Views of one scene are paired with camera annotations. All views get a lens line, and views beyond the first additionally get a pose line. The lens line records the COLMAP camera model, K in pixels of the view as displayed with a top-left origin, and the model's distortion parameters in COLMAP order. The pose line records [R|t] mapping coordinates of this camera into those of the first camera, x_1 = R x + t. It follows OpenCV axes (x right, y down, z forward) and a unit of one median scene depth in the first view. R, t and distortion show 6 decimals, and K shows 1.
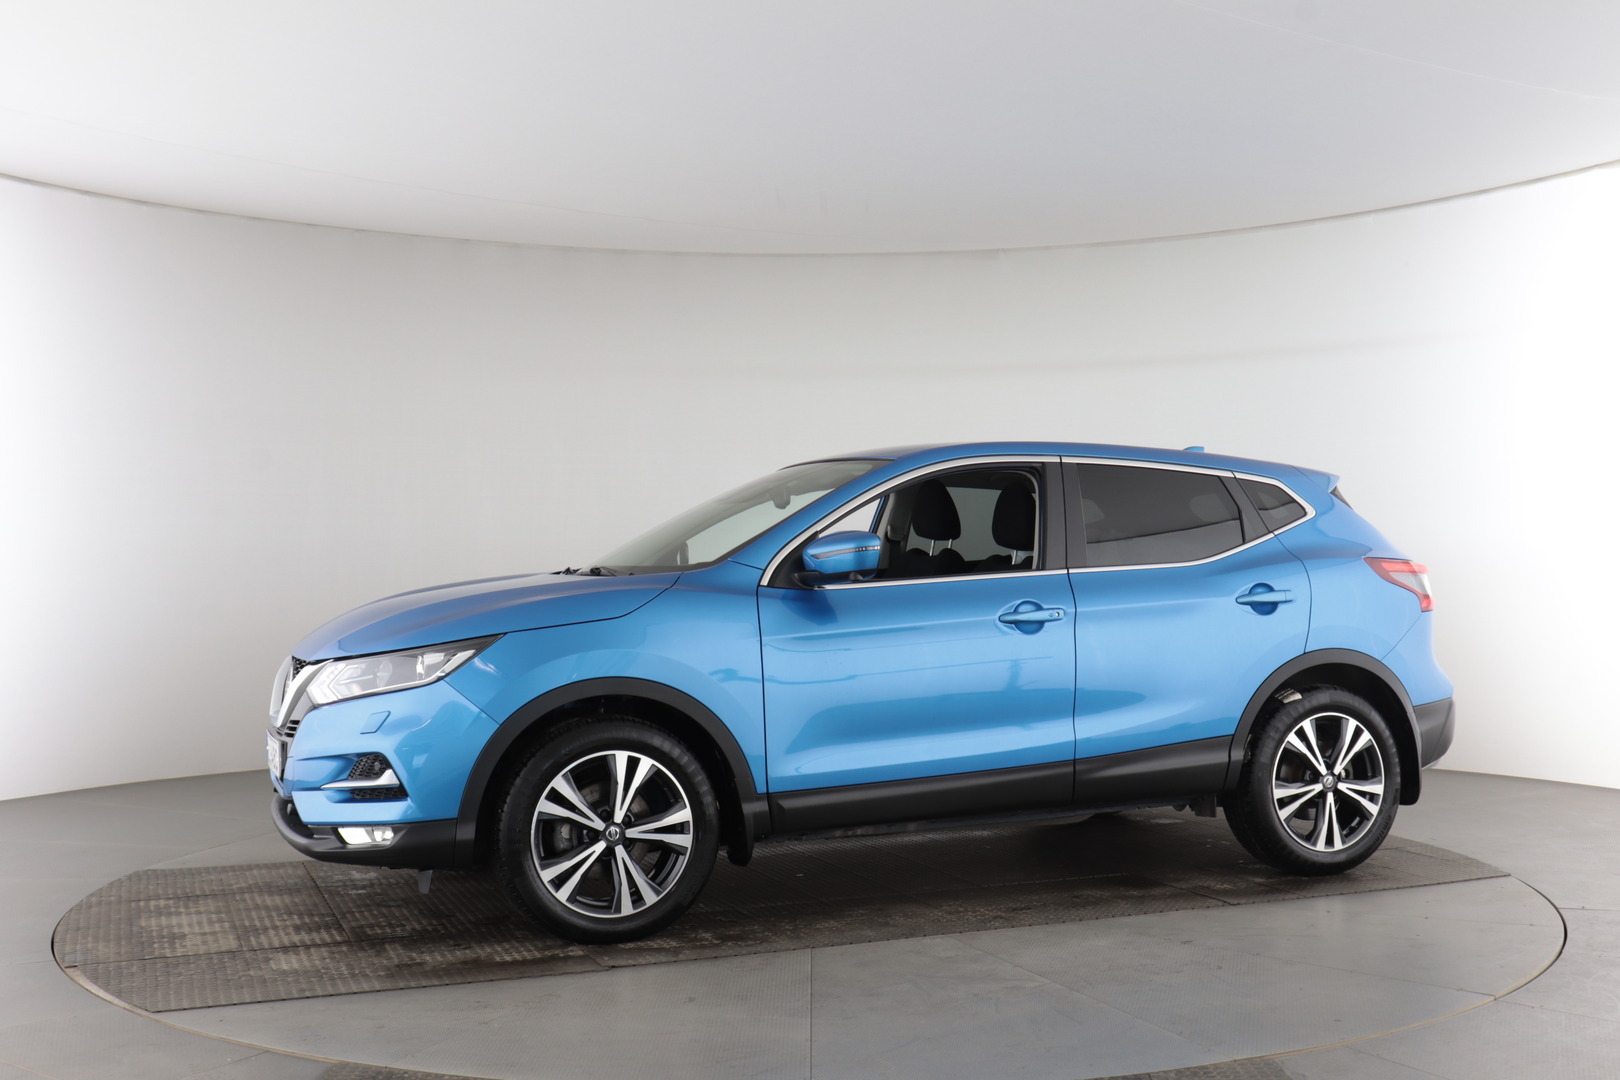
lens RADIAL K [[1720.9, 0, 814.1], [0, 1720.9, 557.9], [0, 0, 1]] dist [-0.095111, 0.027850]
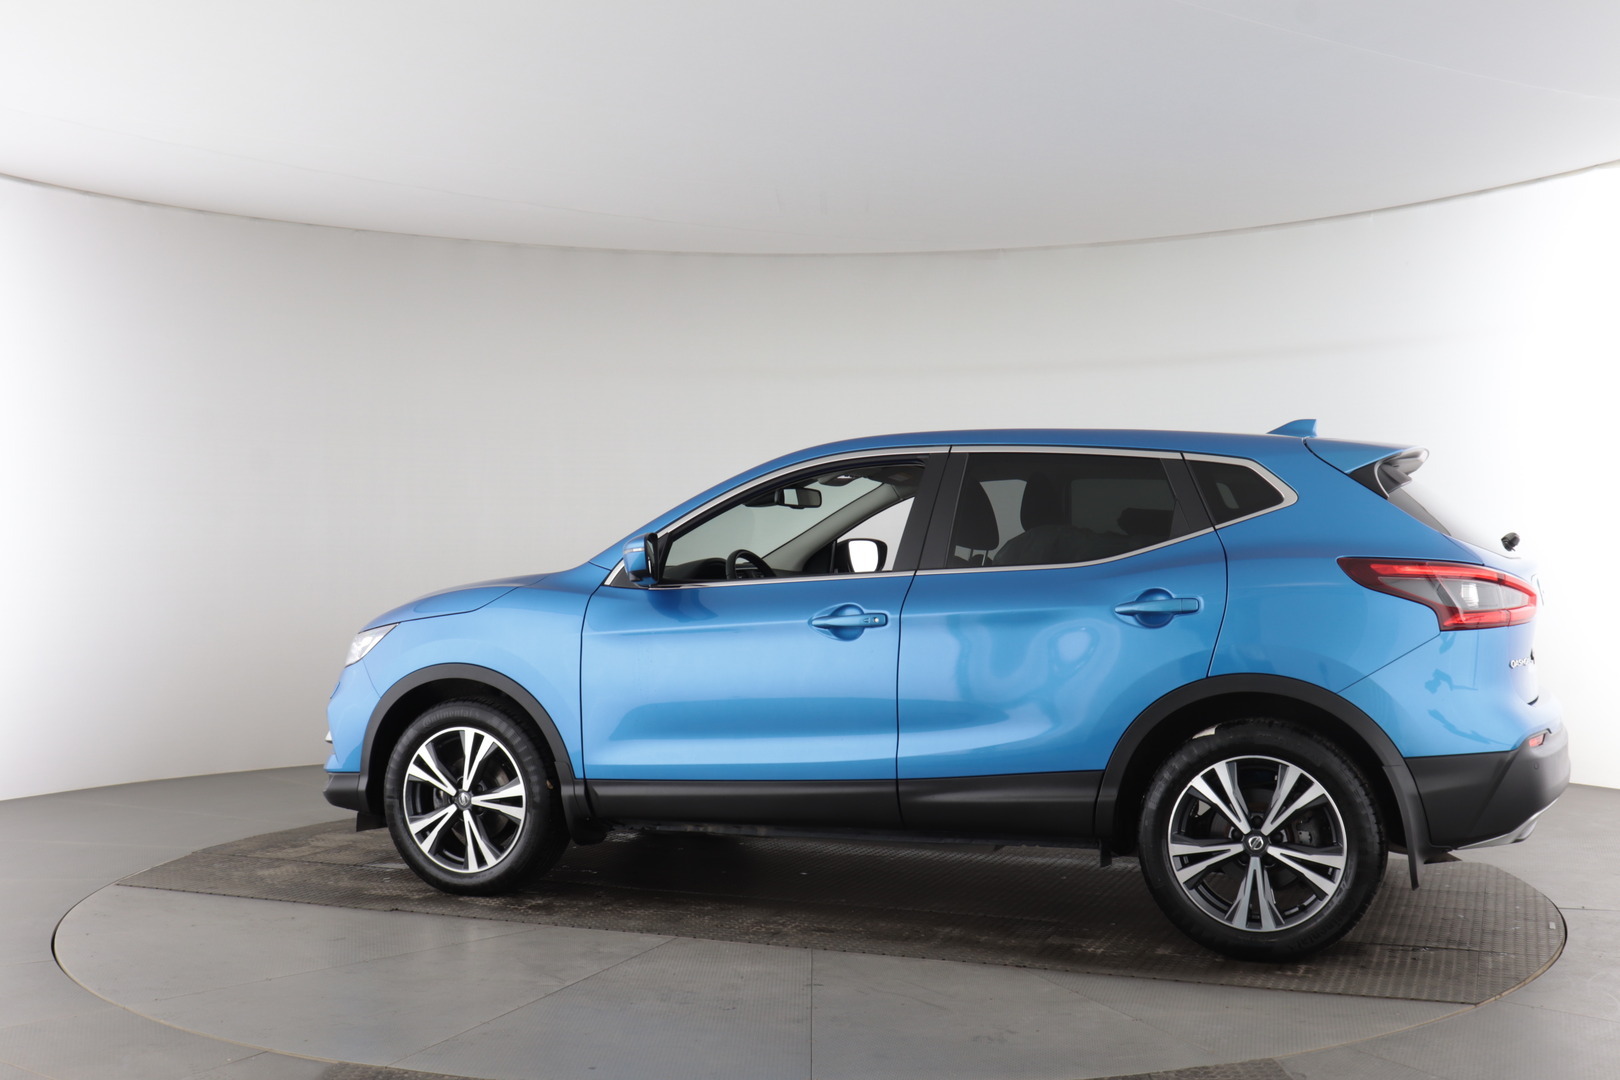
lens RADIAL K [[1720.9, 0, 814.1], [0, 1720.9, 557.9], [0, 0, 1]] dist [-0.095111, 0.027850]
pose [[0.704284, 0.001718, -0.709917, 0.770217], [0.003493, 0.999977, 0.005885, -0.005937], [0.709910, -0.006625, 0.704261, 0.324467]]
